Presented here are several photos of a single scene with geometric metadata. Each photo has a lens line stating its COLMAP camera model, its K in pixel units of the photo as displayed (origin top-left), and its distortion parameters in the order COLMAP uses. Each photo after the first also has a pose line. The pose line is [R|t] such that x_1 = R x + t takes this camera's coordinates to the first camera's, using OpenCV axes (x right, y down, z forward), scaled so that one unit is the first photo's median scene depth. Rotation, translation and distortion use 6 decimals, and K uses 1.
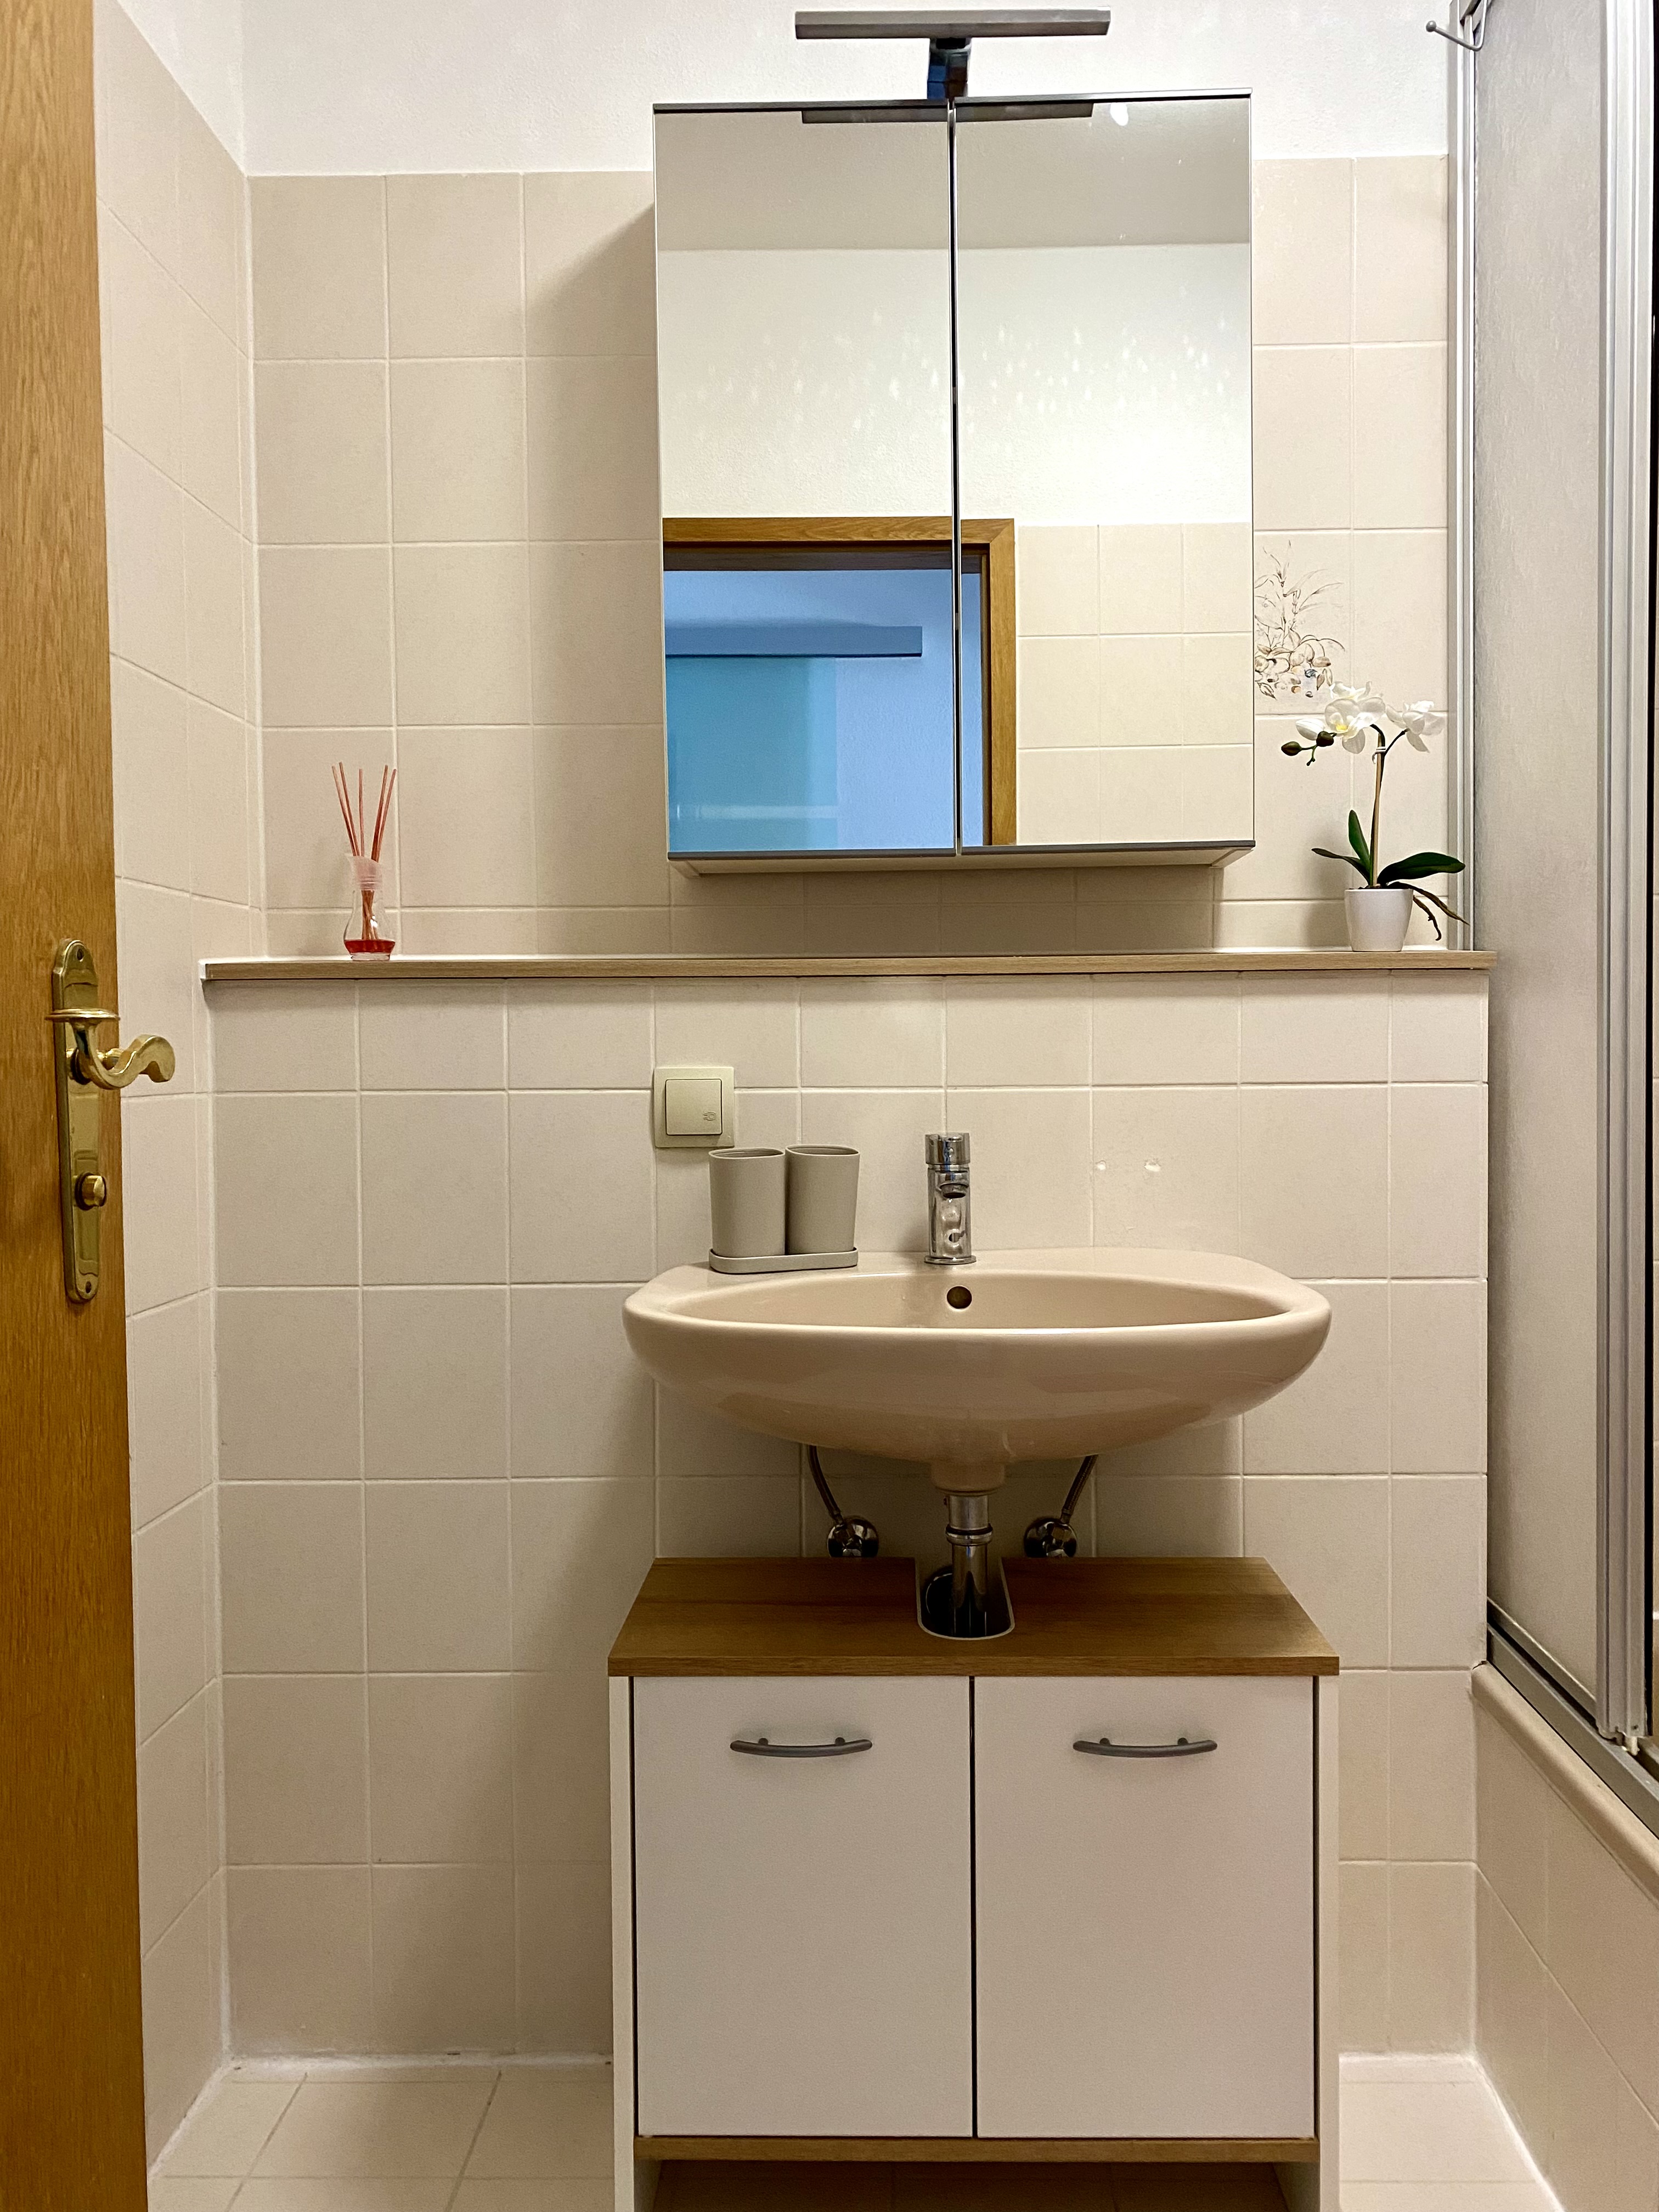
lens RADIAL K [[1699.7, 0, 829.5], [0, 1699.7, 1106.0], [0, 0, 1]] dist [0.110050, -0.153159]
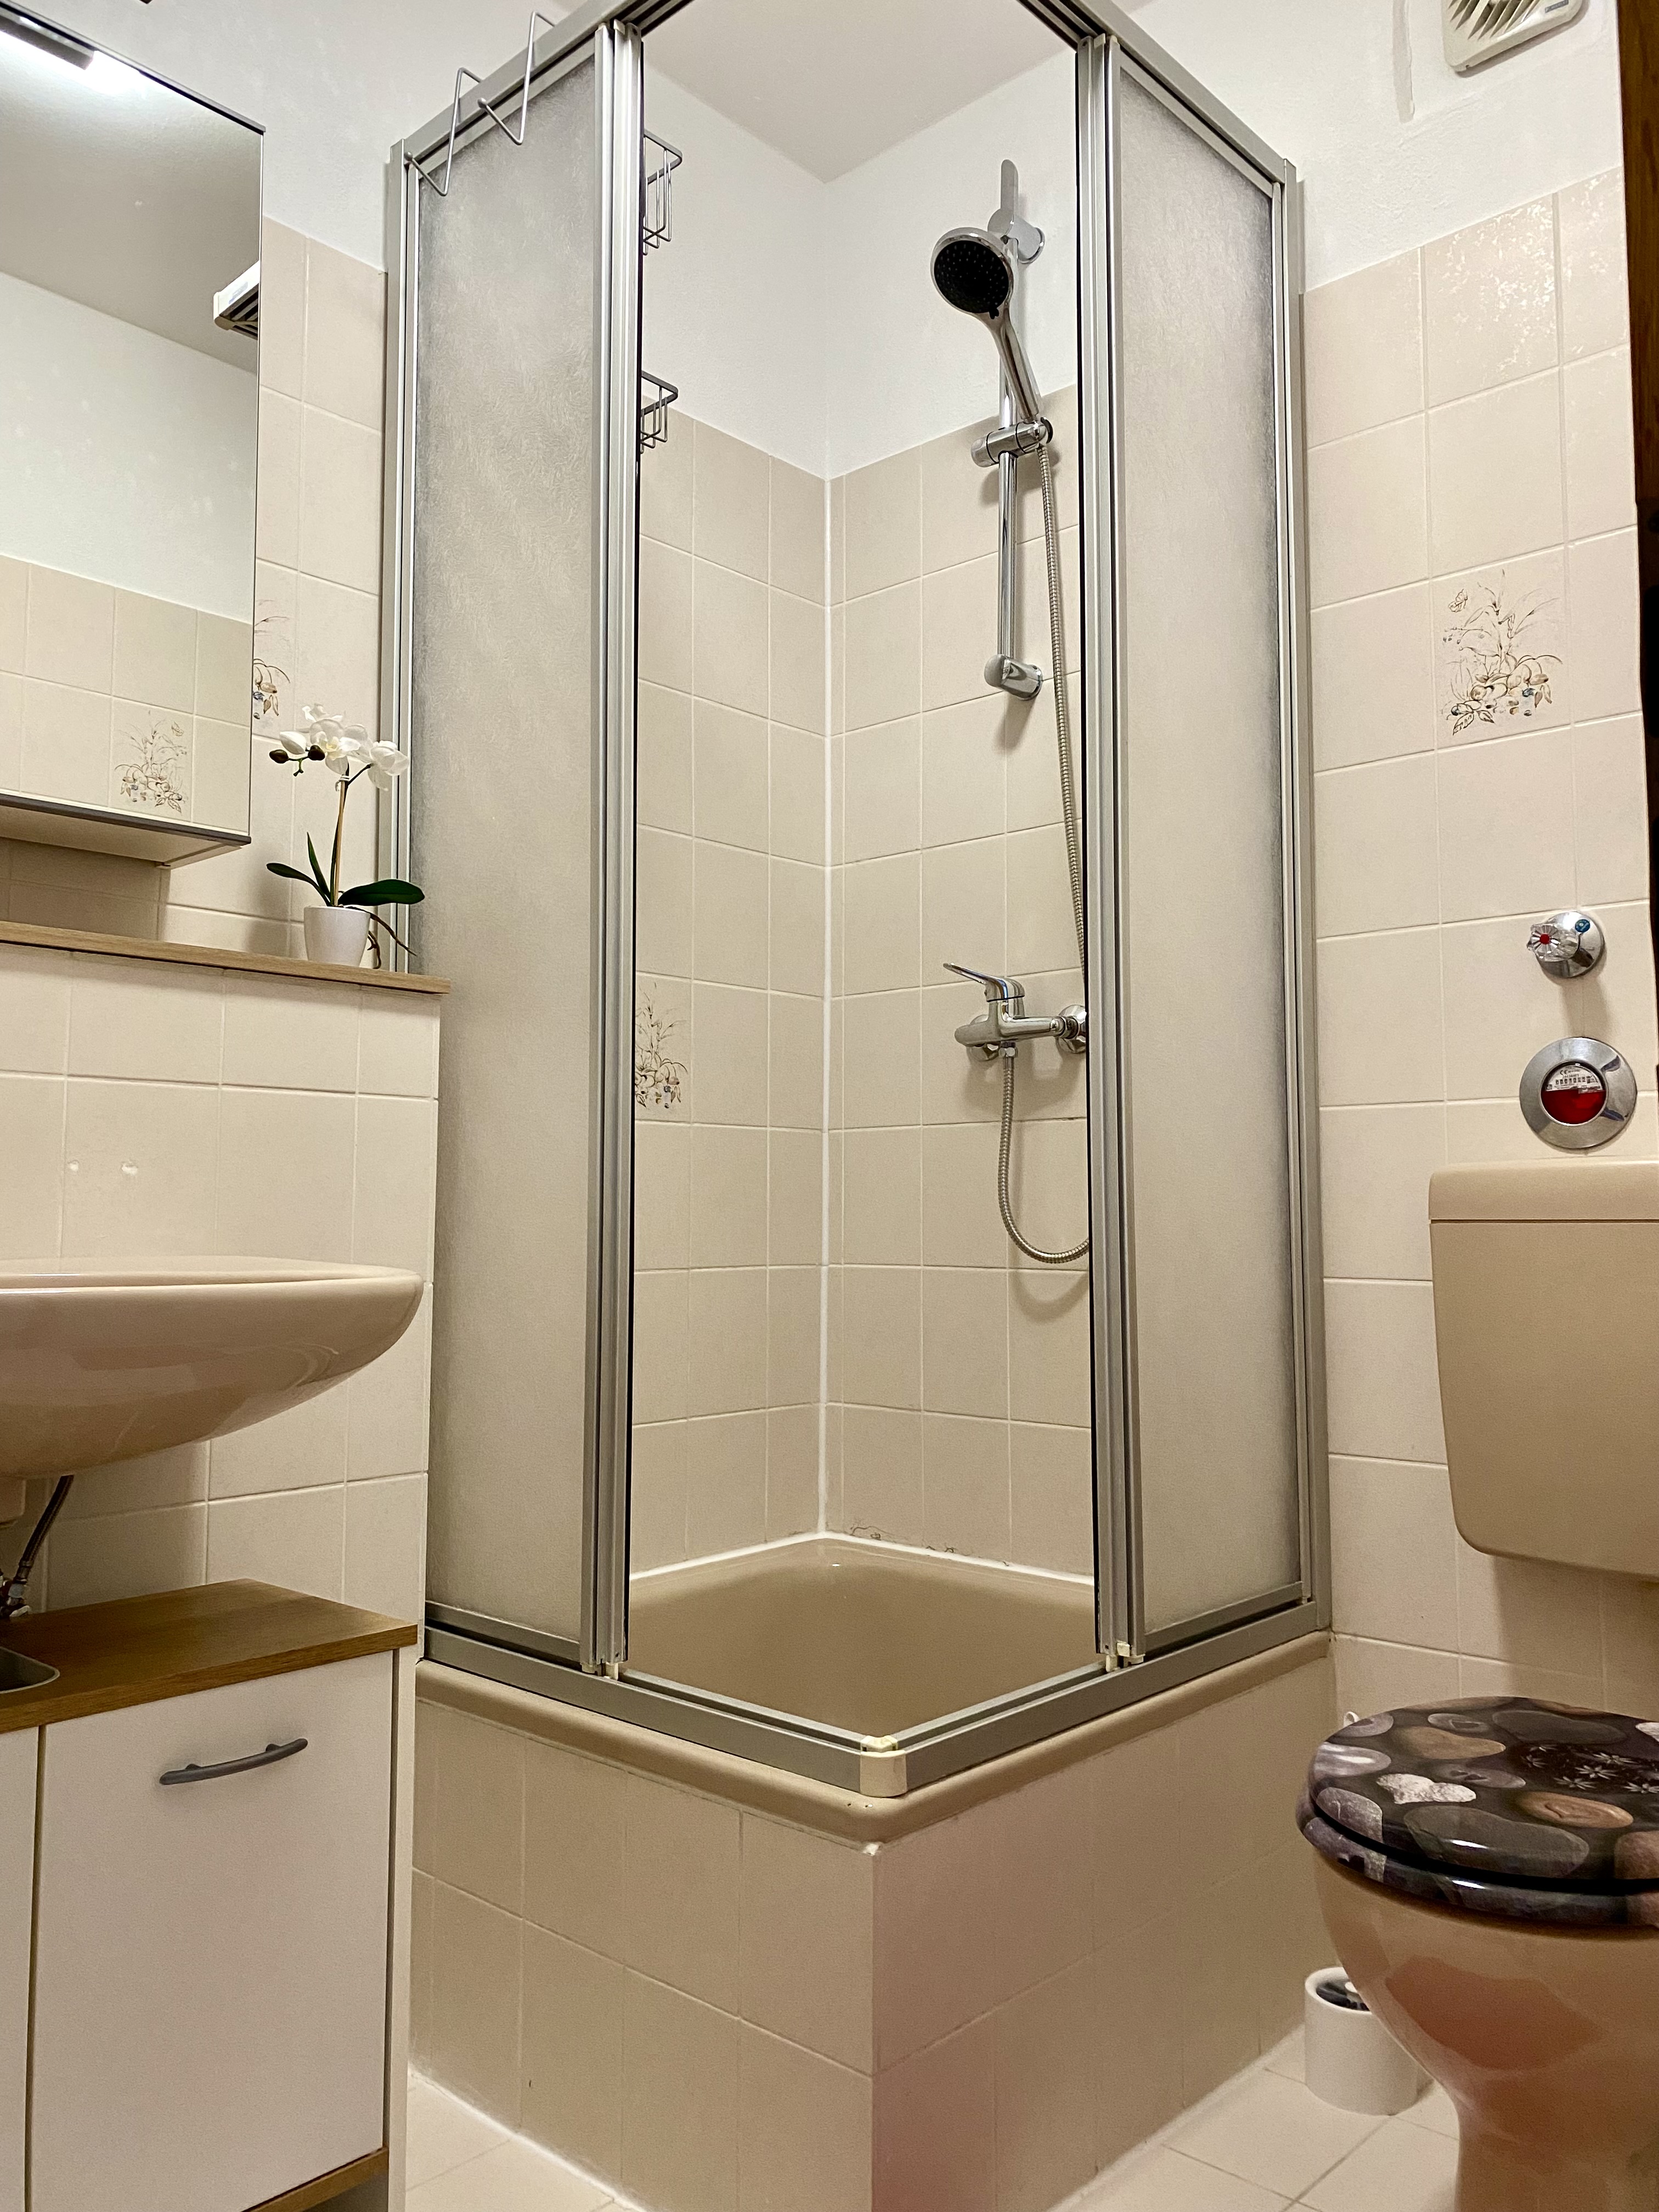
lens RADIAL K [[1735.0, 0, 832.1], [0, 1735.0, 1078.3], [0, 0, 1]] dist [0.008877, 0.012842]
pose [[0.659638, 0.077235, 0.747605, -0.263281], [0.011654, 0.993535, -0.112925, 0.097746], [-0.751493, 0.083202, 0.654473, 0.107134]]
